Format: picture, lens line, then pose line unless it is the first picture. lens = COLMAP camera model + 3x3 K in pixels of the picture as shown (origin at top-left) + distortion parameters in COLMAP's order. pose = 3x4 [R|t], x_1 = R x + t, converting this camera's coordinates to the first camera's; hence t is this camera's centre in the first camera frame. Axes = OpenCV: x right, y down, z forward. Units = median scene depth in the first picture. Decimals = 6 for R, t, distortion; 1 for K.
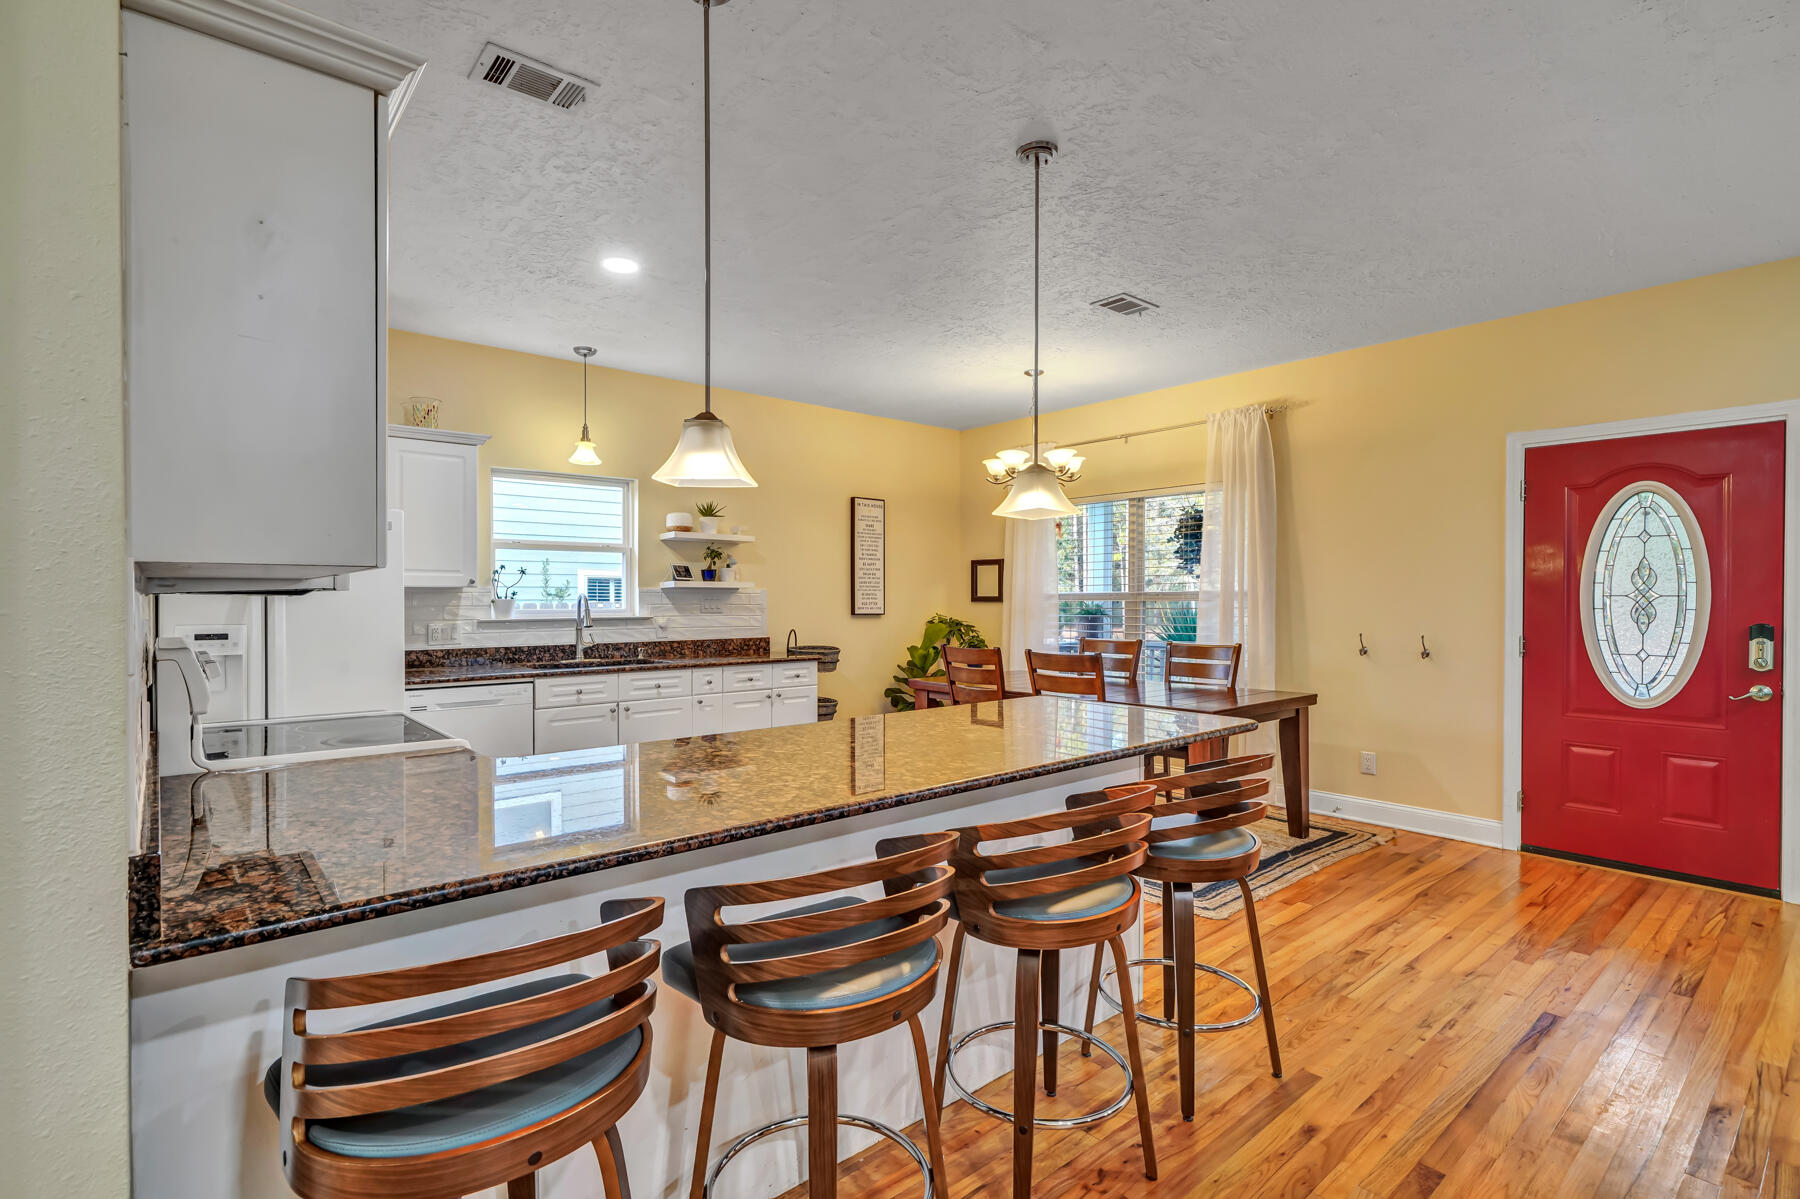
lens RADIAL K [[844.8, 0, 900.0], [0, 844.8, 599.5], [0, 0, 1]] dist [0.002067, 0.000452]
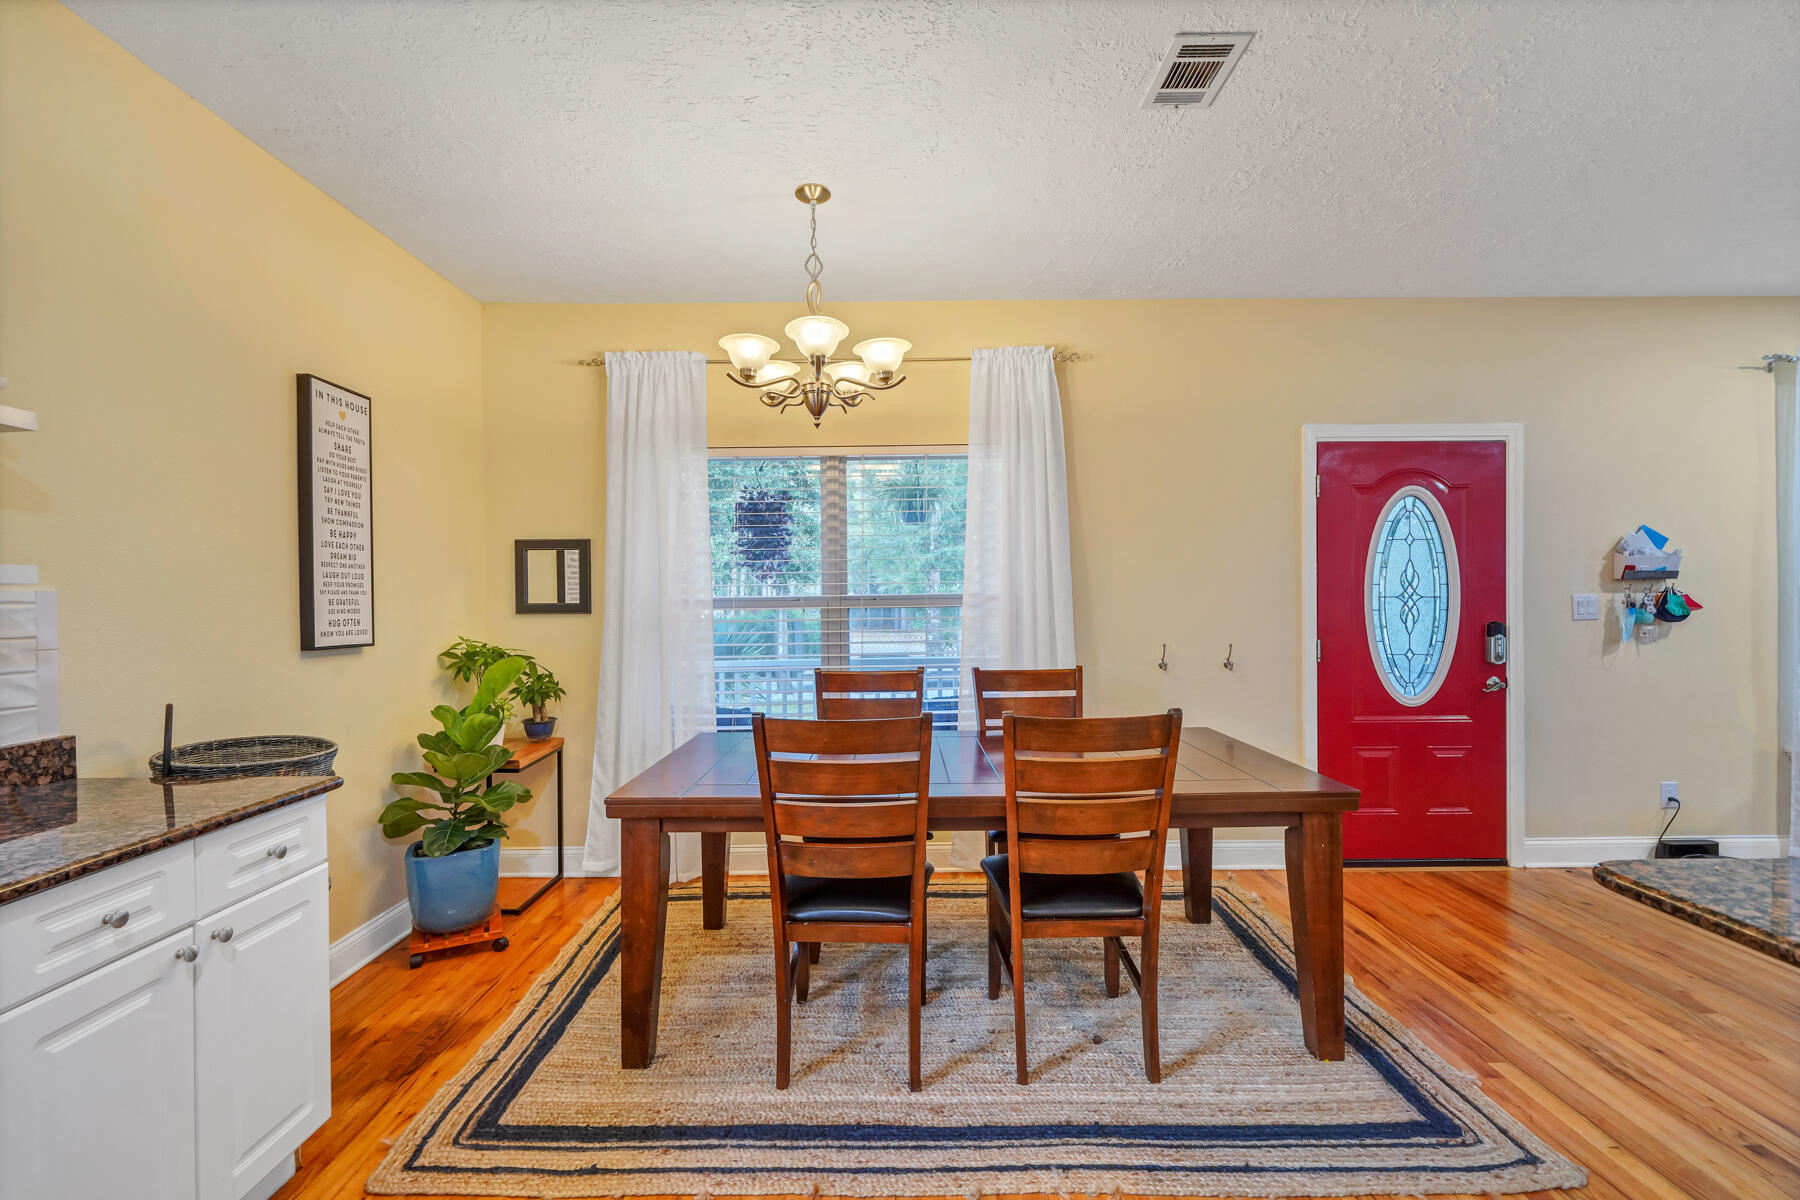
lens RADIAL K [[789.1, 0, 892.1], [0, 789.1, 606.5], [0, 0, 1]] dist [-0.001555, -0.000157]
pose [[0.662157, -0.013042, 0.749252, -0.201413], [0.010075, 0.999913, 0.008501, -0.005598], [-0.749298, 0.001920, 0.662231, 0.650611]]
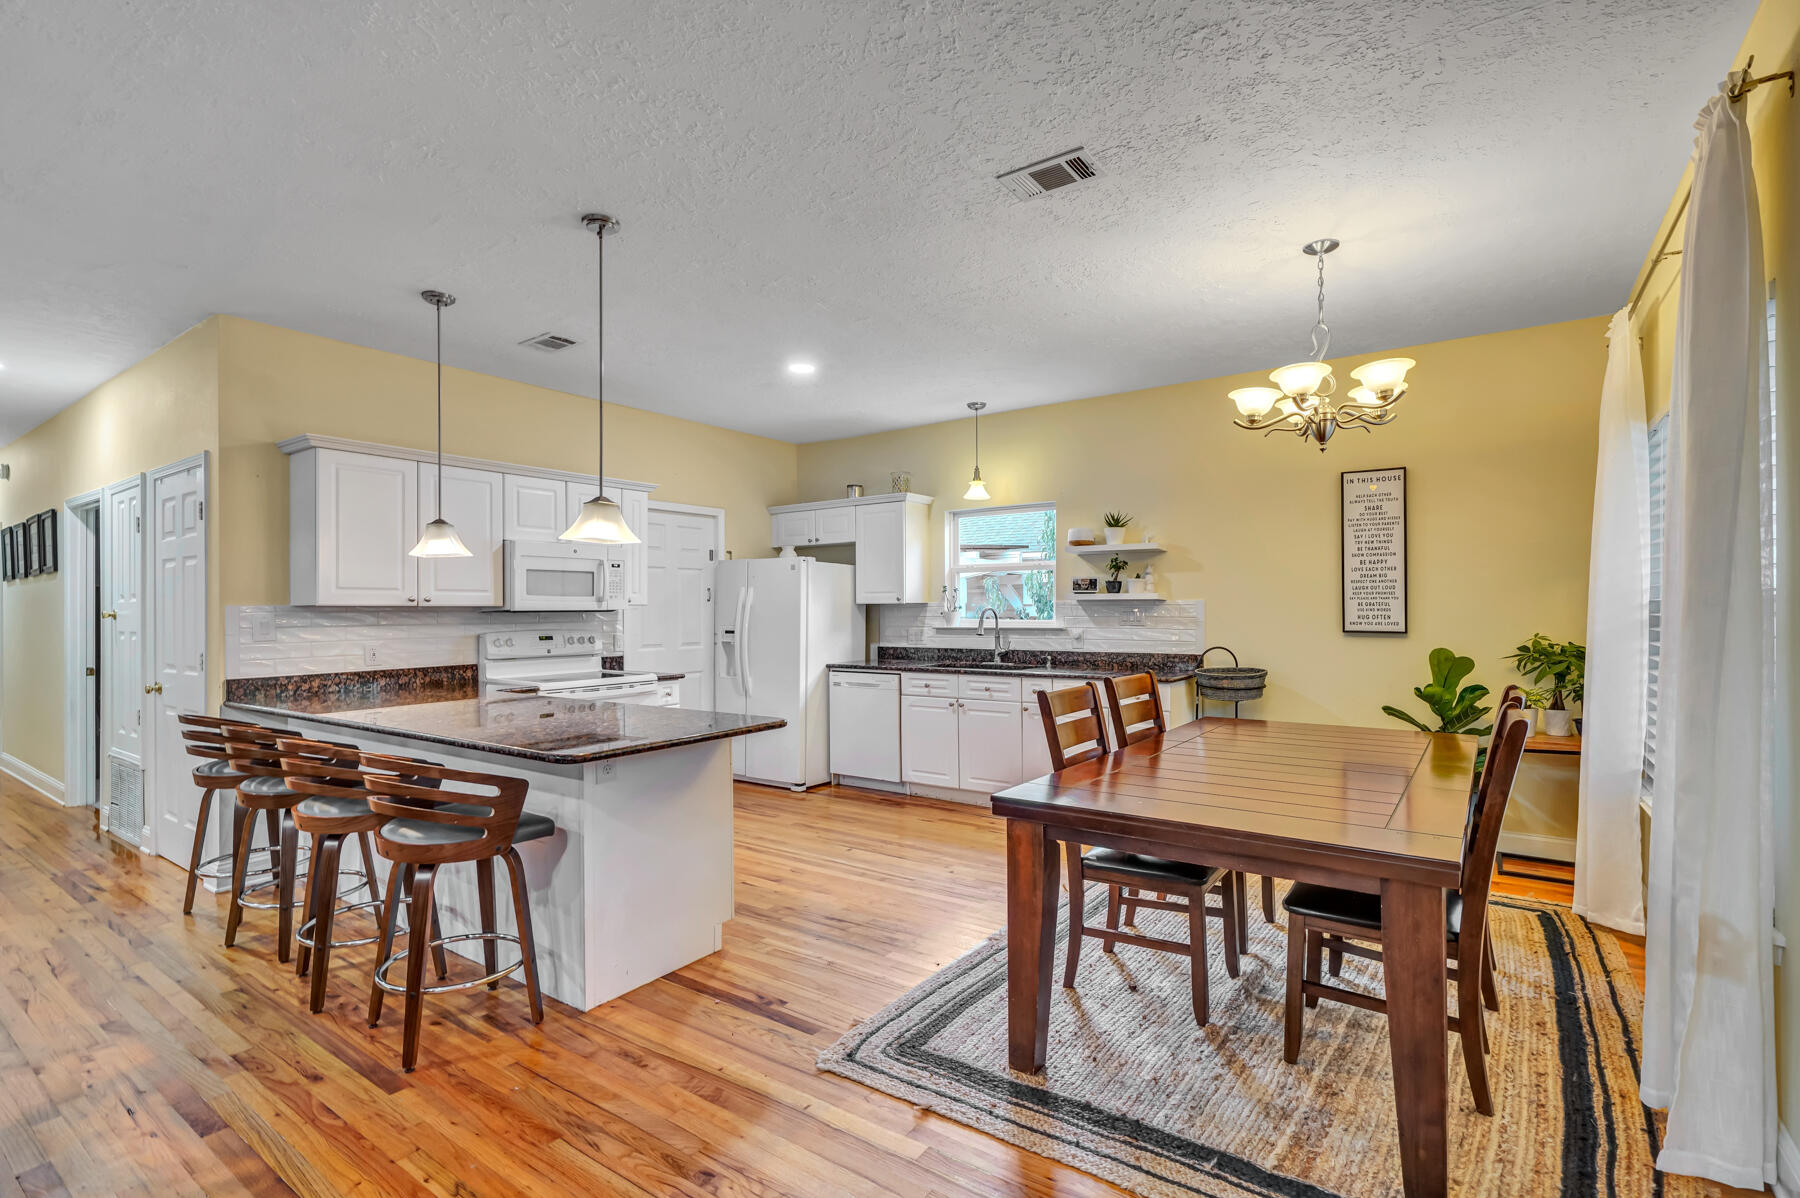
lens RADIAL K [[836.4, 0, 944.5], [0, 836.4, 608.6], [0, 0, 1]] dist [-0.001551, -0.000408]
pose [[0.264499, -0.000760, -0.964386, 0.706772], [0.003248, 0.999995, 0.000103, -0.004722], [0.964381, -0.003159, 0.264500, 0.595660]]
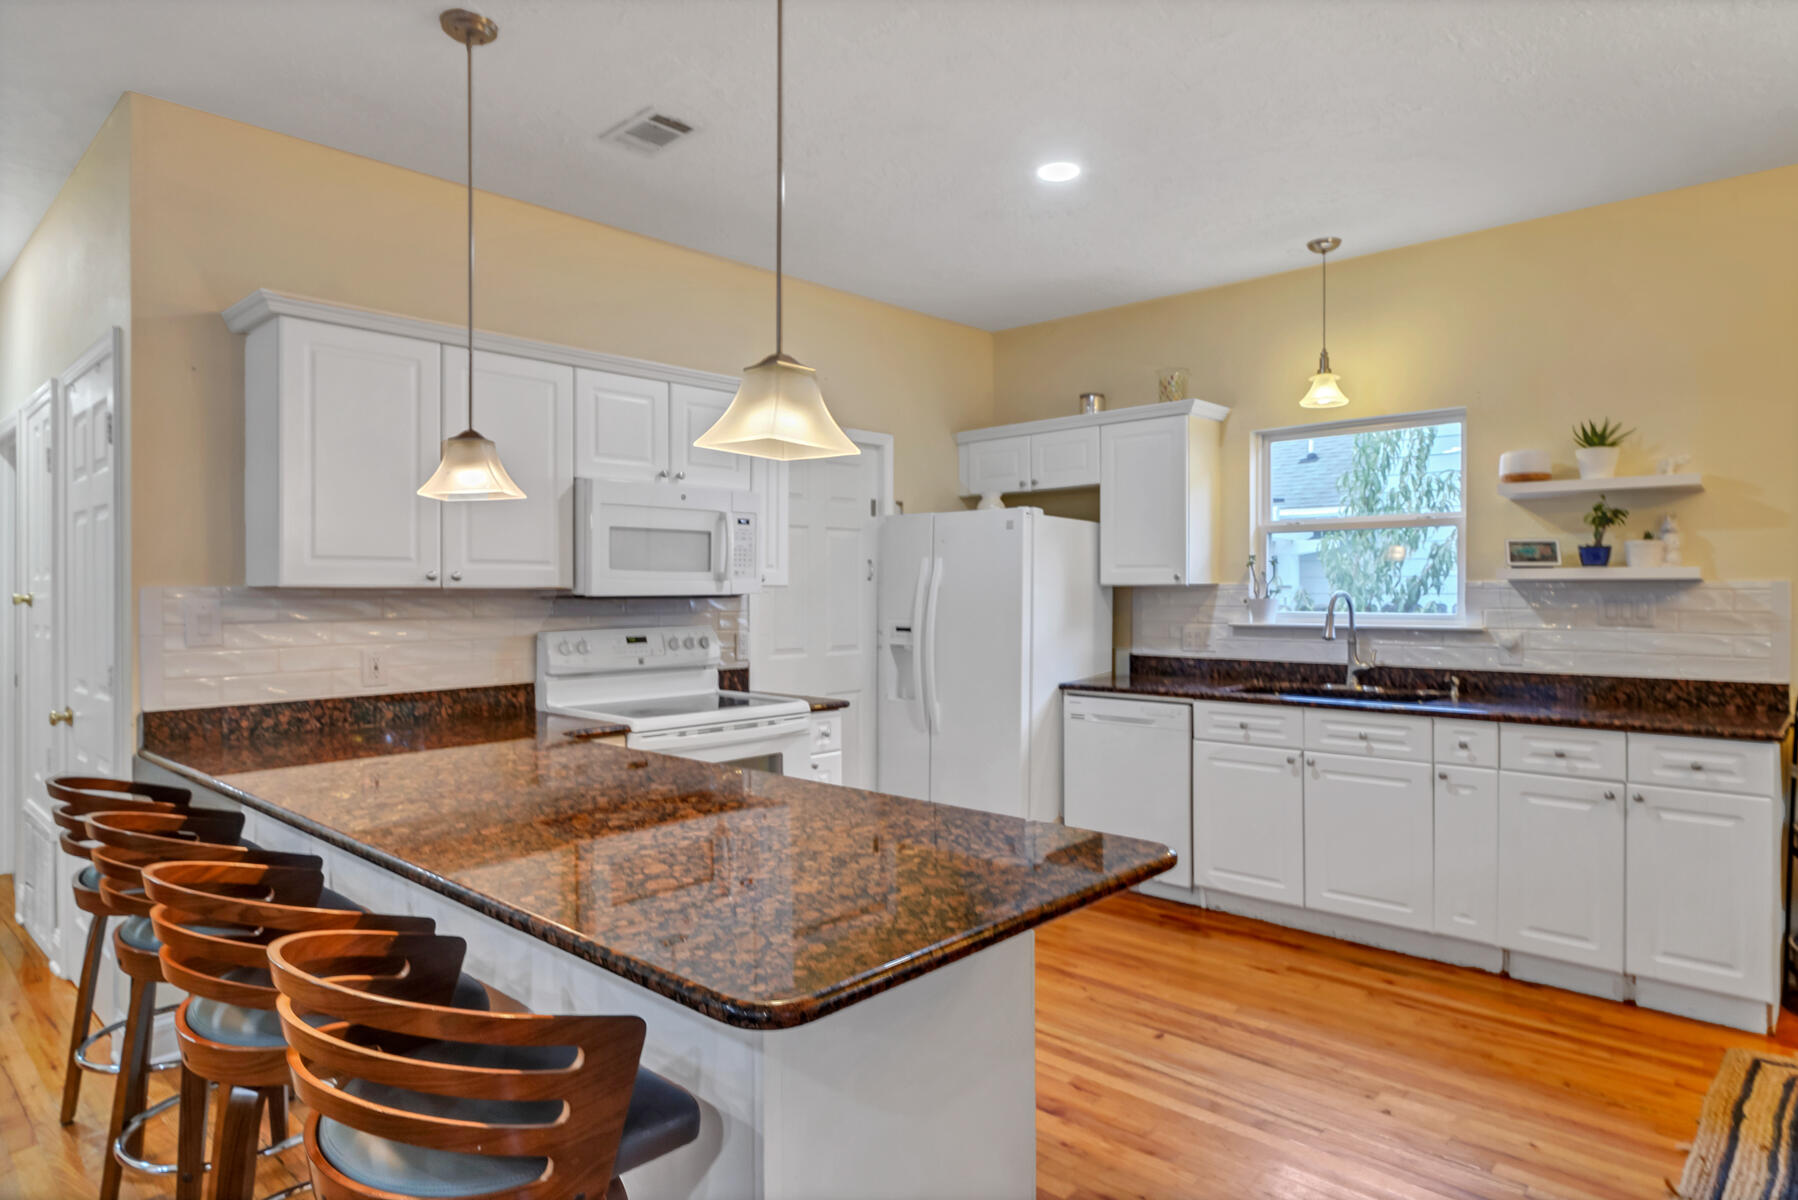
lens RADIAL K [[1109.8, 0, 899.0], [0, 1109.8, 600.0], [0, 0, 1]] dist [-0.001608, -0.000258]
pose [[0.075467, 0.009007, -0.997108, 0.481611], [-0.000693, 0.999959, 0.008980, -0.007299], [0.997148, 0.000013, 0.075470, 0.540409]]
